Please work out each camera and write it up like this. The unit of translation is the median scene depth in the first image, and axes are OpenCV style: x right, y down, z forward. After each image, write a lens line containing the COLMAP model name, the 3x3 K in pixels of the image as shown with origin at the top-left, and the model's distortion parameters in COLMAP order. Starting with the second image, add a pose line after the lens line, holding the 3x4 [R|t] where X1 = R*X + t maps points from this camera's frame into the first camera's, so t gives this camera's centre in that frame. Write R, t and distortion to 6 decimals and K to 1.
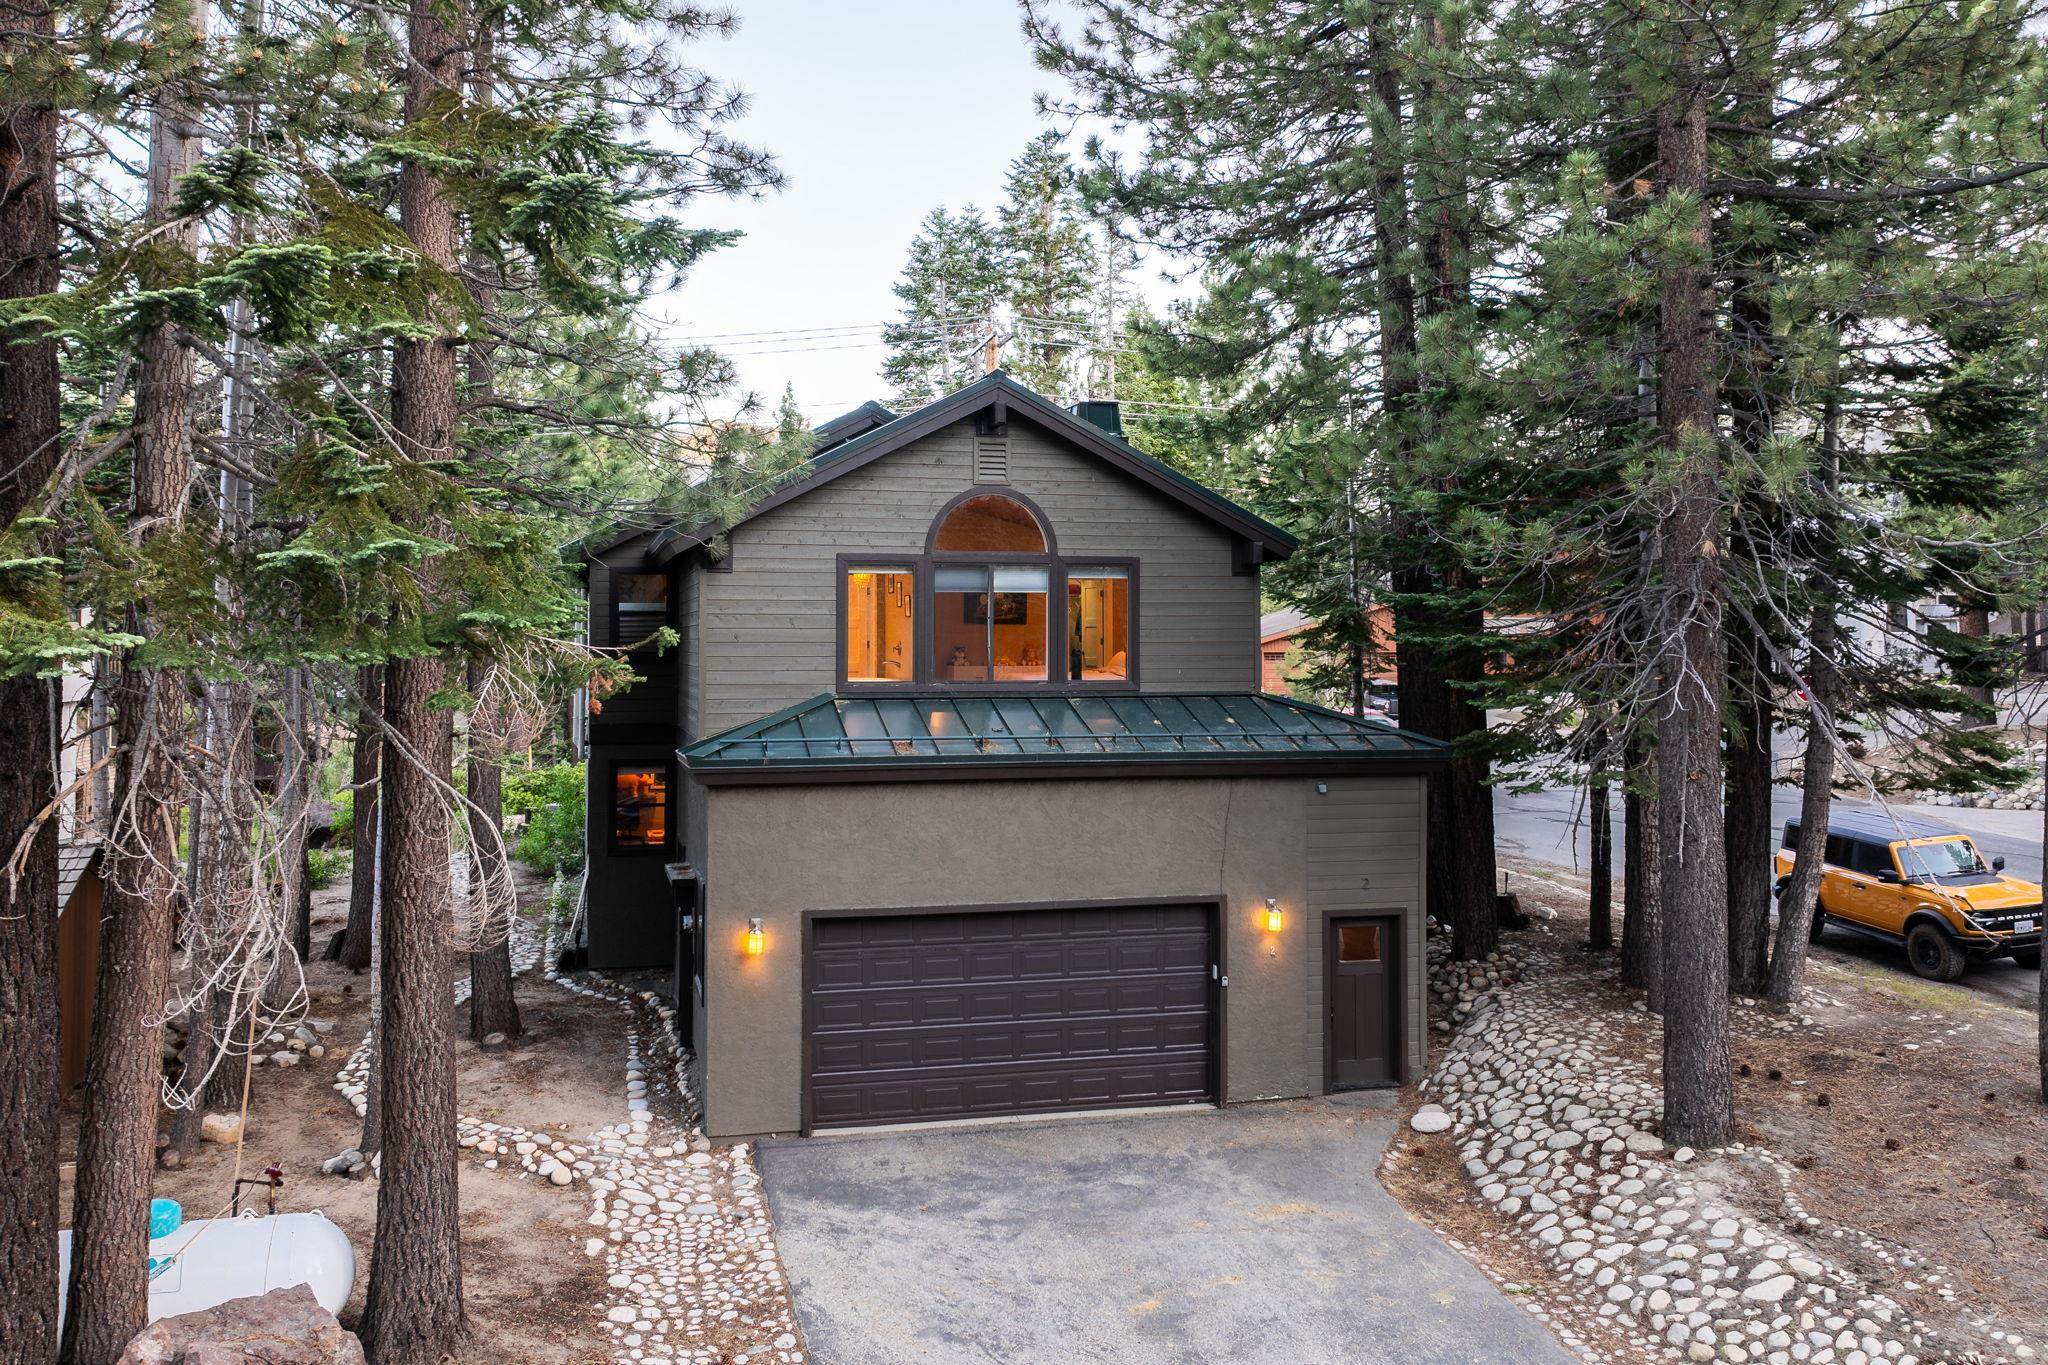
lens RADIAL K [[1090.7, 0, 1060.9], [0, 1090.7, 680.1], [0, 0, 1]] dist [0.001534, 0.000259]
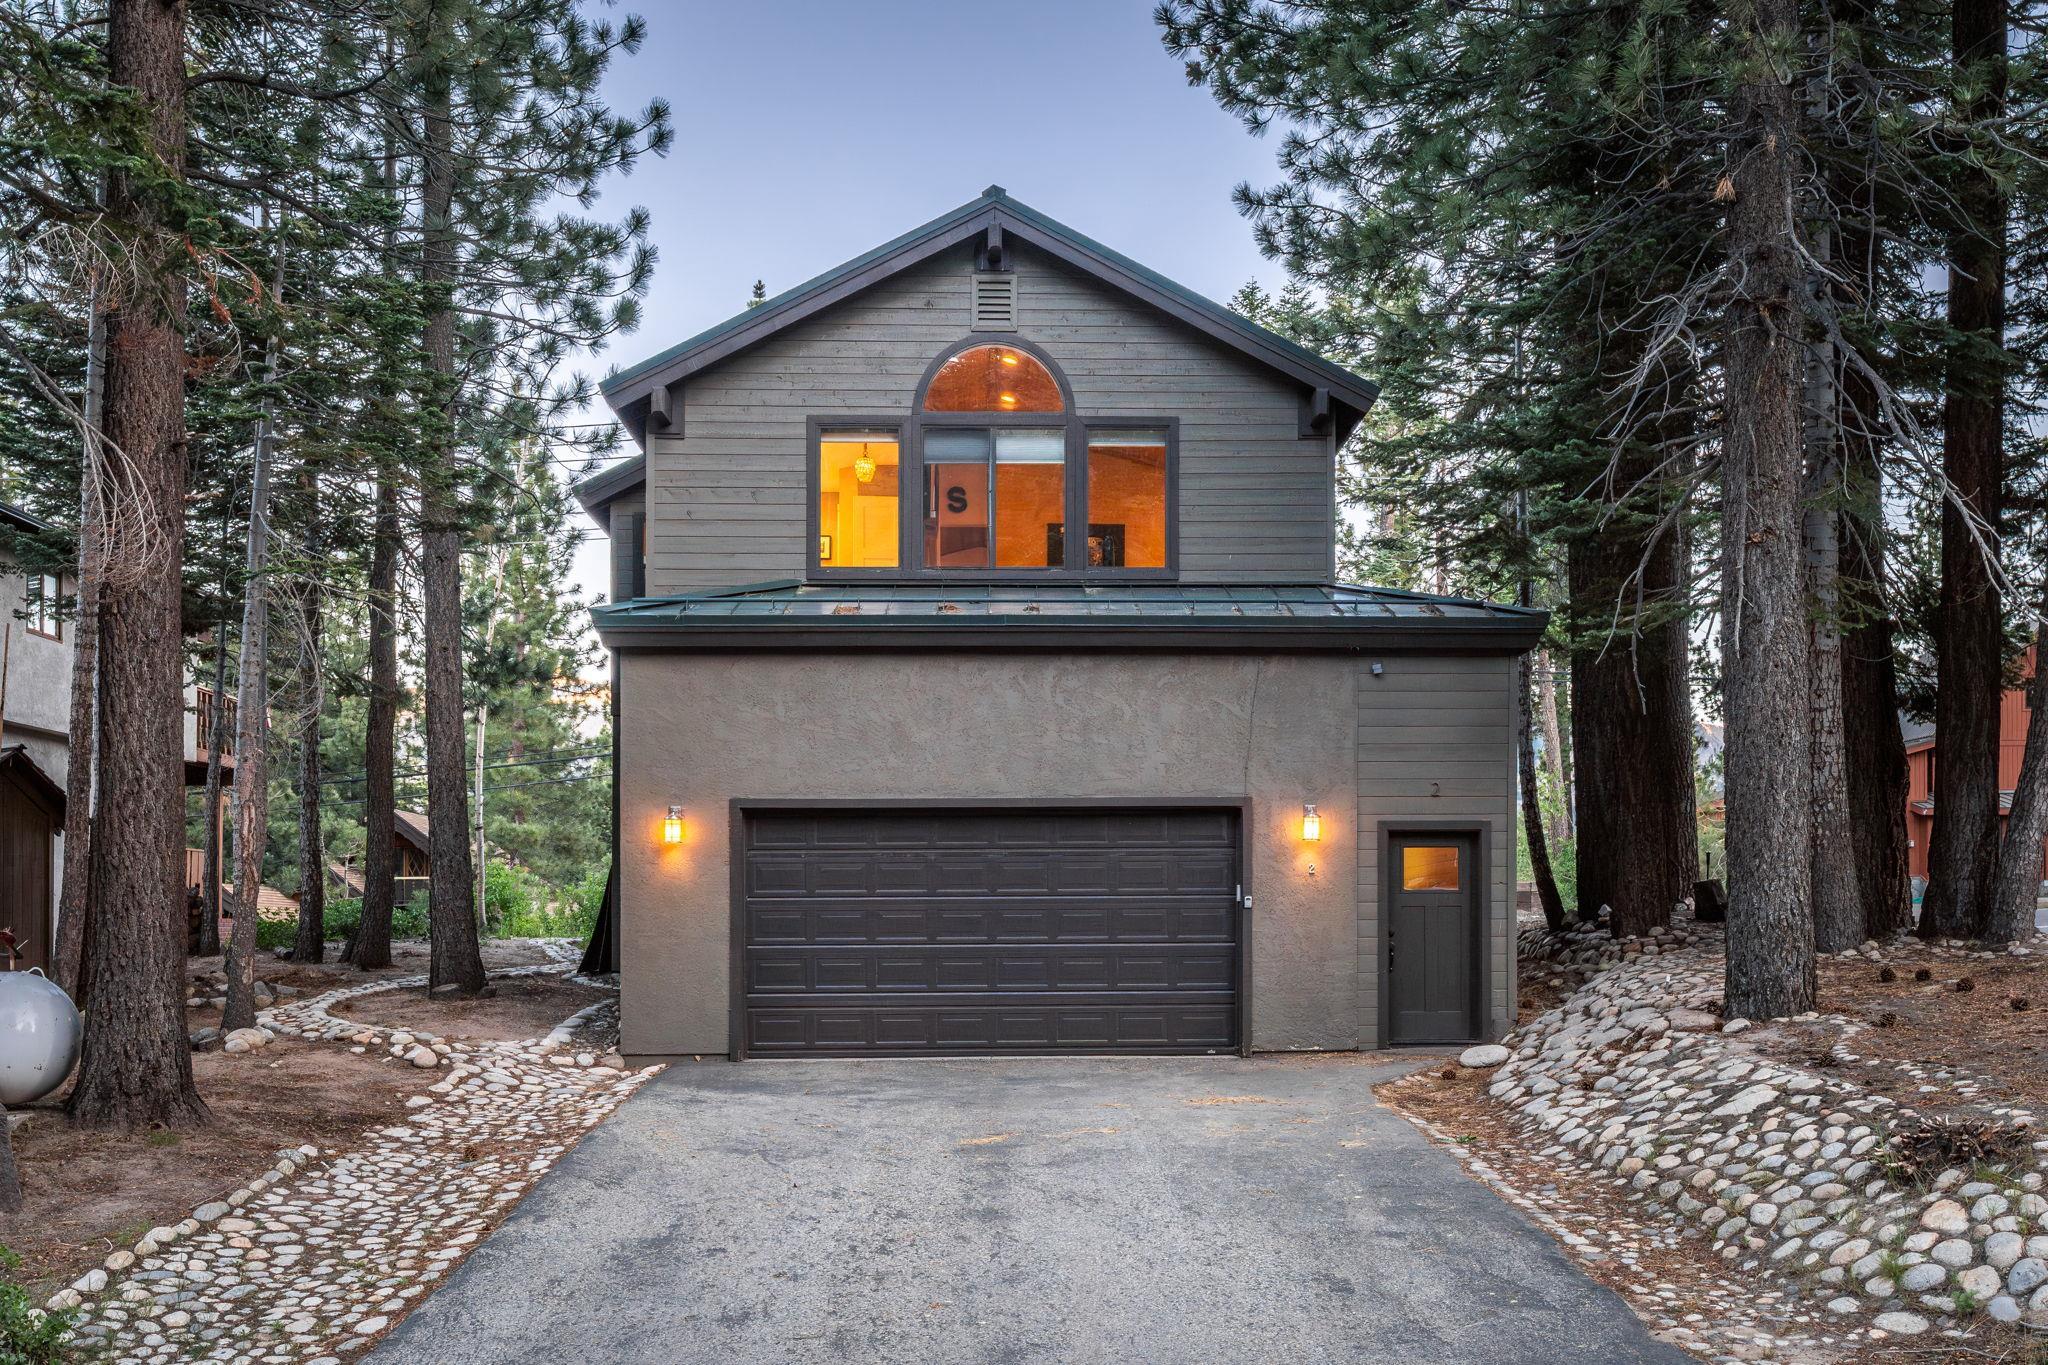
lens RADIAL K [[1311.0, 0, 1024.0], [0, 1311.0, 682.5], [0, 0, 1]] dist [-0.001074, 0.002076]
pose [[0.990760, -0.007598, -0.135410, 0.118227], [0.008013, 0.999965, 0.002523, 0.109282], [0.135386, -0.003585, 0.990786, 0.015612]]
